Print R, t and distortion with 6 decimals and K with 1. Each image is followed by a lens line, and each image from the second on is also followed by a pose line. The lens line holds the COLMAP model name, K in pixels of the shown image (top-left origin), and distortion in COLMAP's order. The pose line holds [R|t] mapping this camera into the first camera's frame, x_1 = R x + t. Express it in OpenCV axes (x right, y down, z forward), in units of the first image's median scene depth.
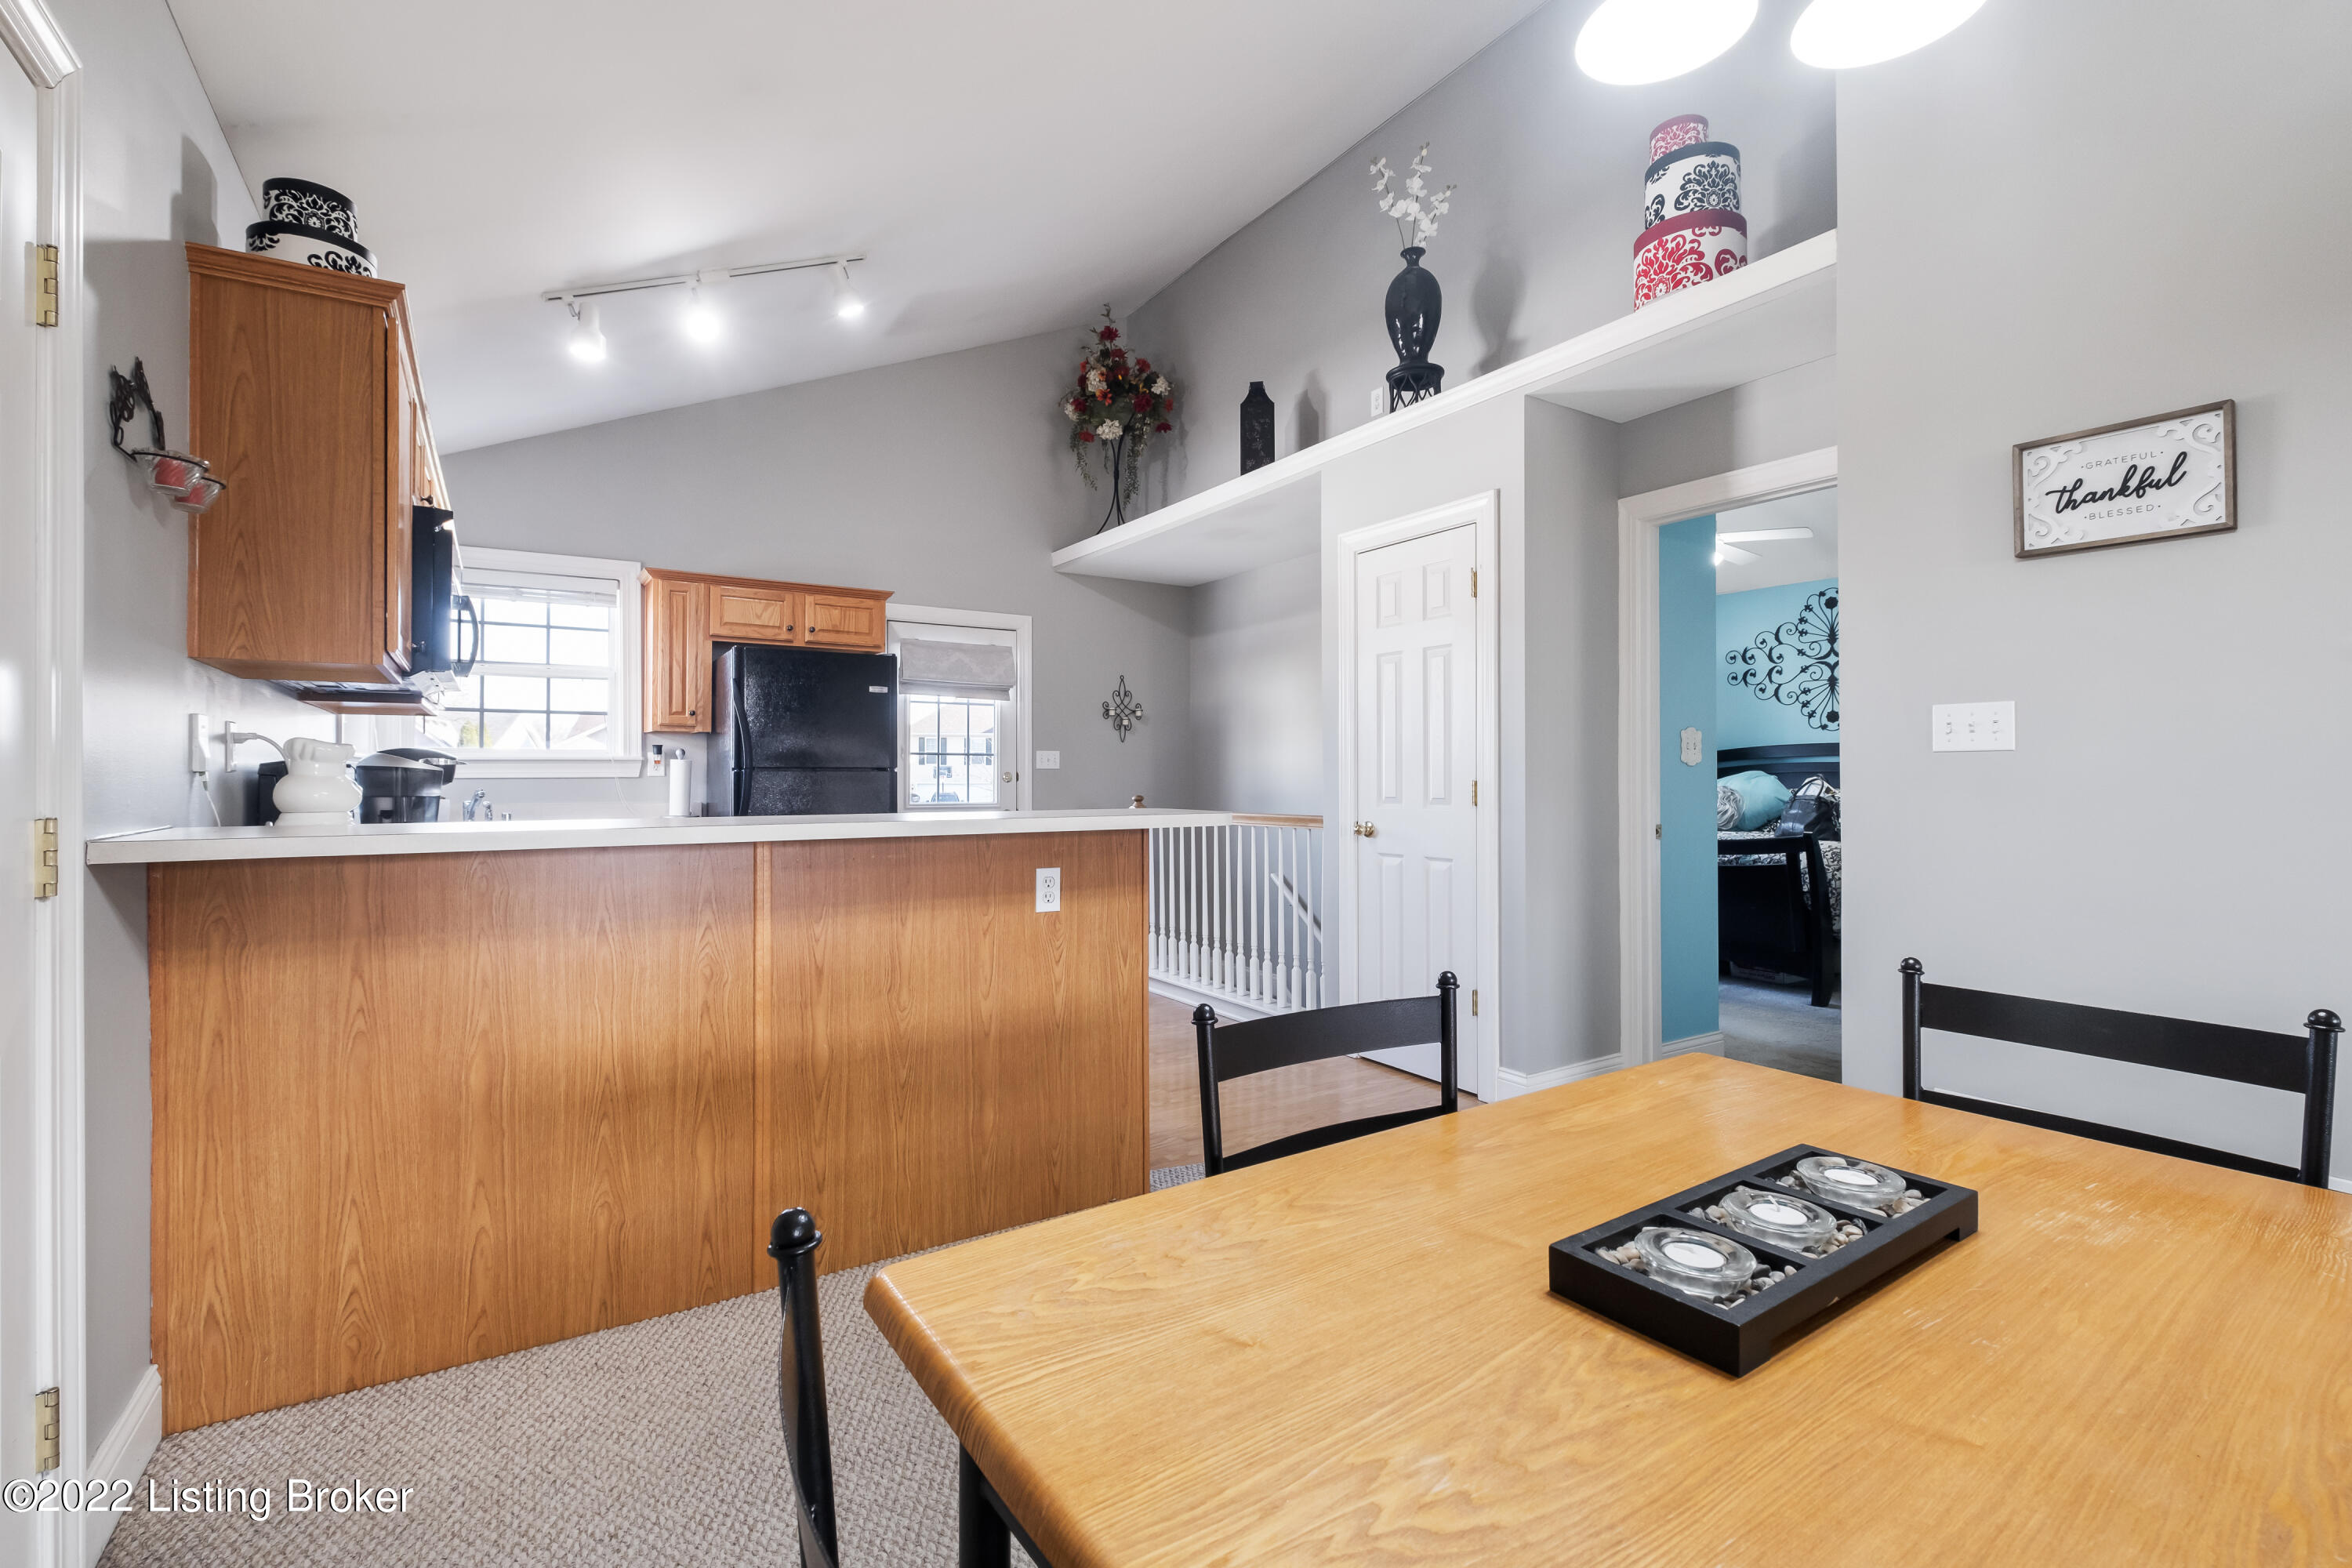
lens RADIAL K [[1038.7, 0, 1185.9], [0, 1038.7, 775.9], [0, 0, 1]] dist [-0.001664, -0.000584]
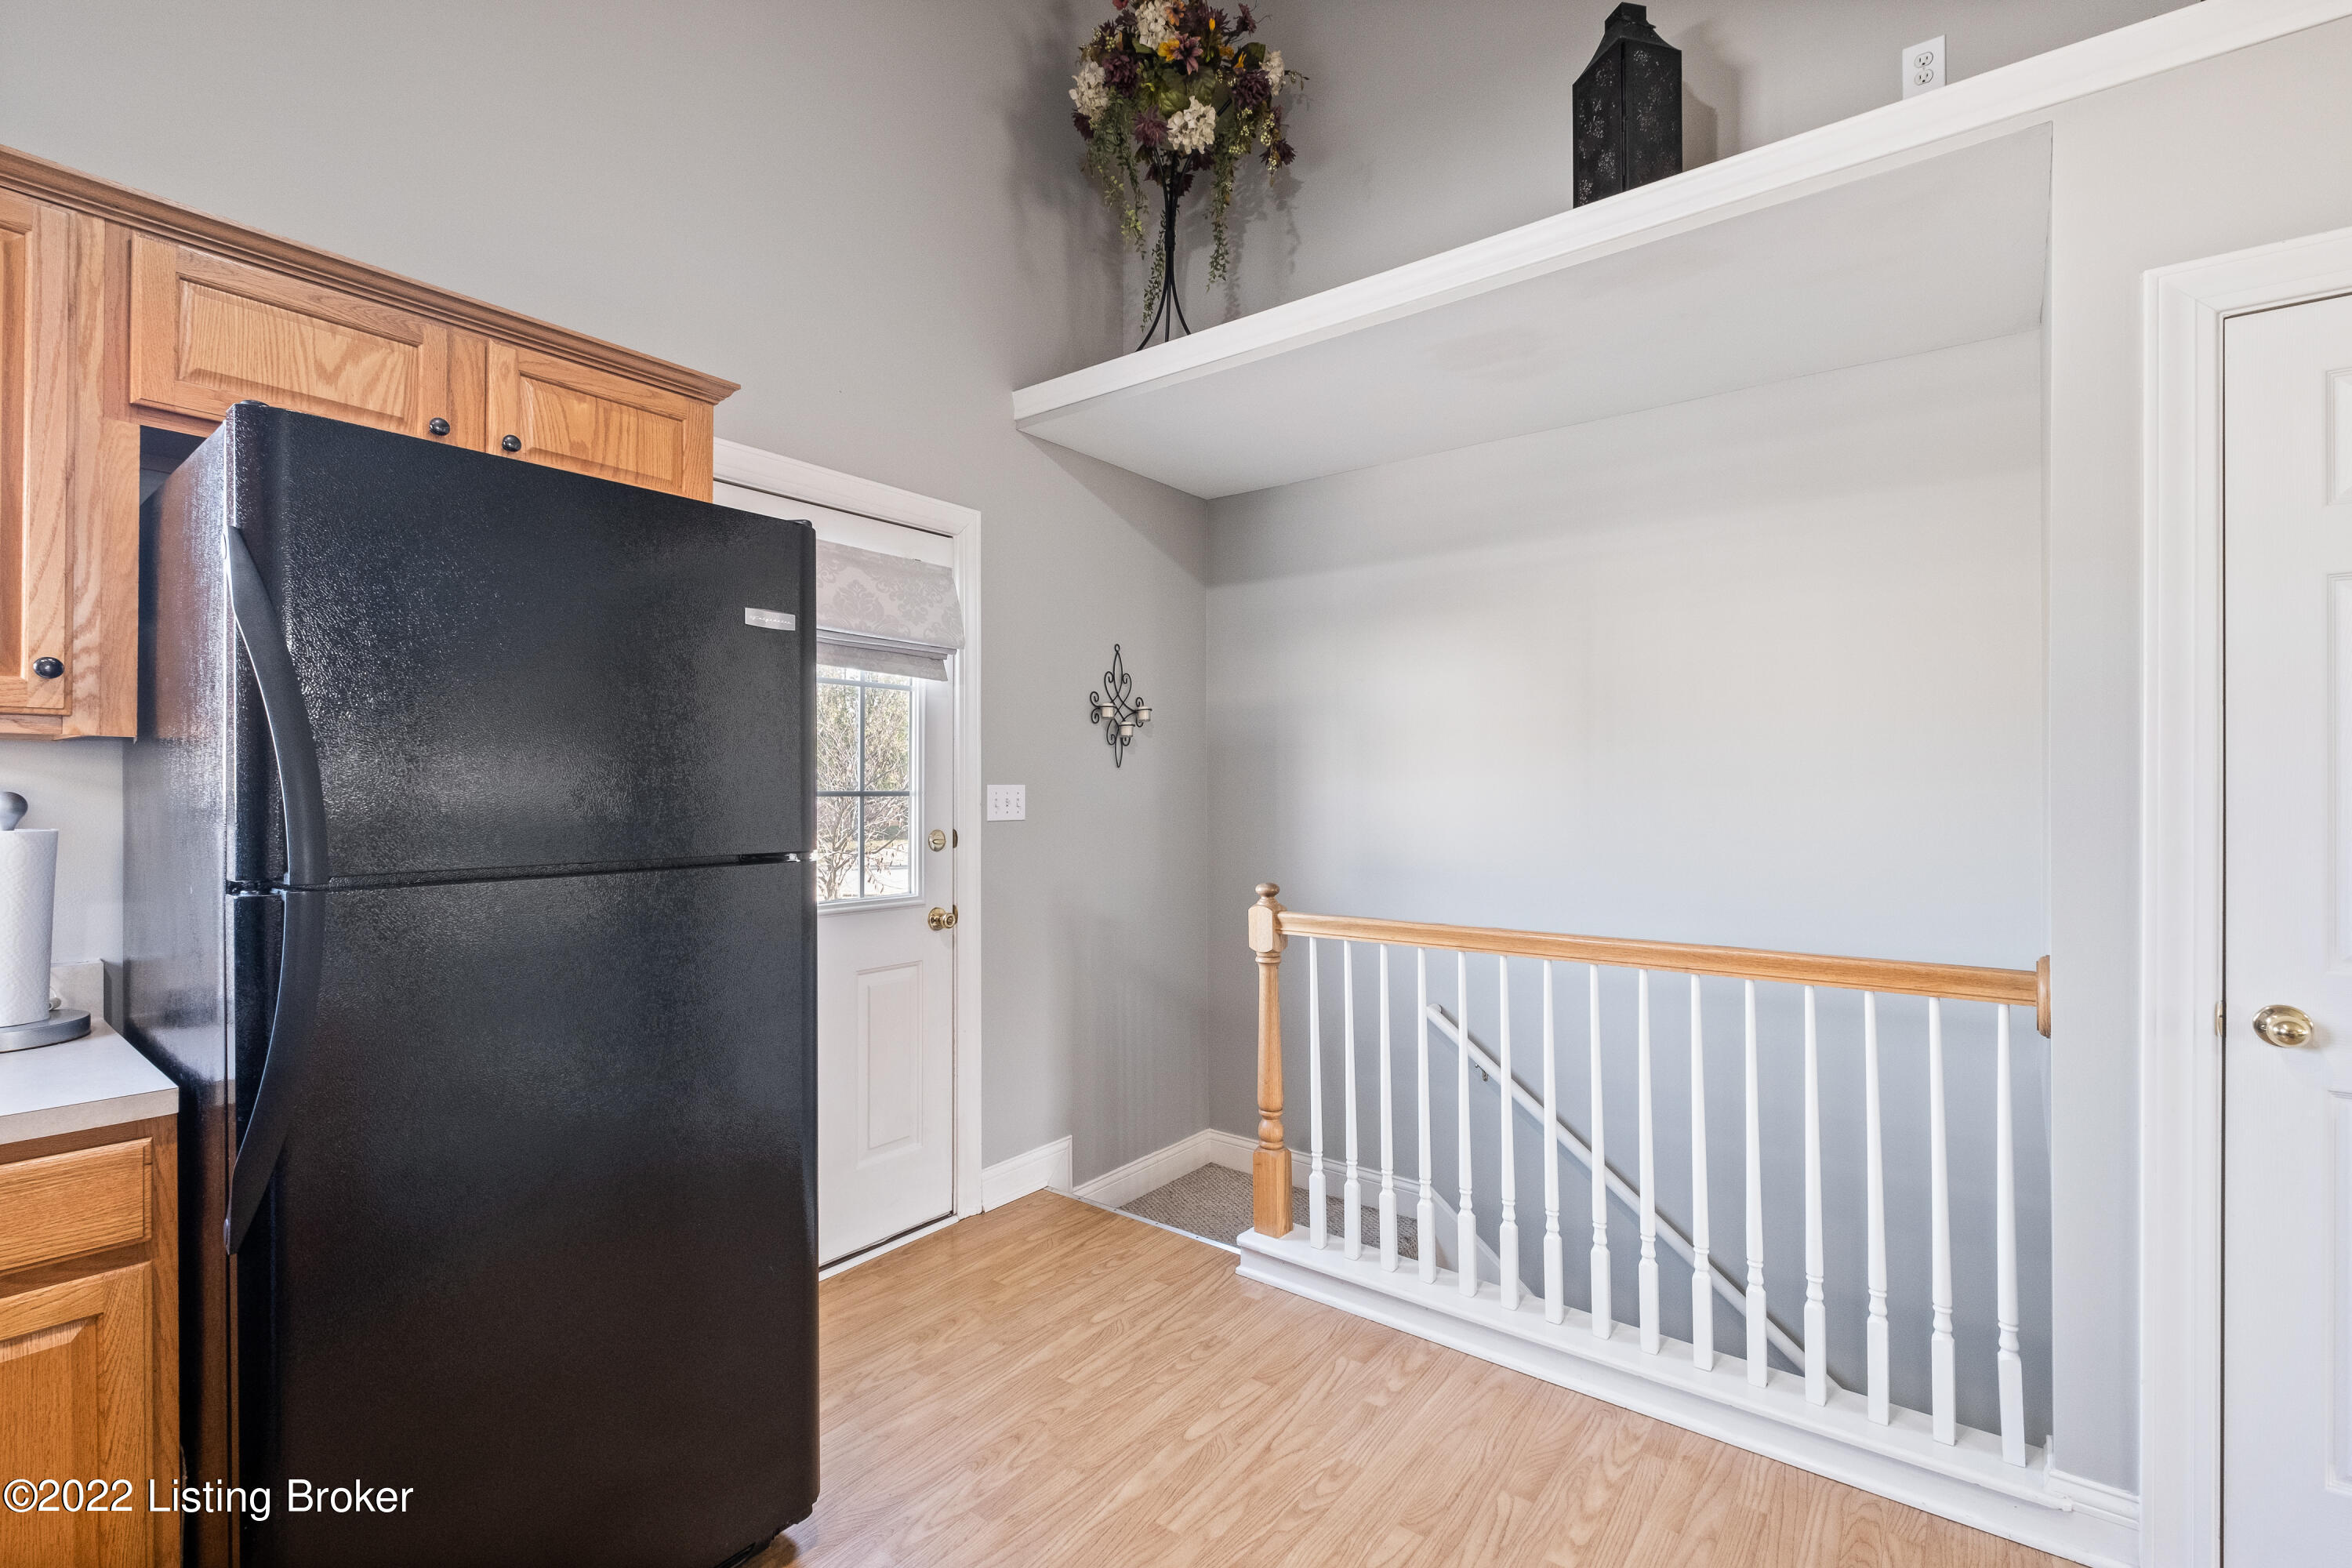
lens RADIAL K [[1038.7, 0, 1169.0], [0, 1038.7, 792.7], [0, 0, 1]] dist [-0.001664, -0.000584]
pose [[0.946053, 0.002938, 0.323999, -0.235055], [-0.004697, 0.999978, 0.004646, -0.024692], [-0.323979, -0.005917, 0.946046, 0.534977]]
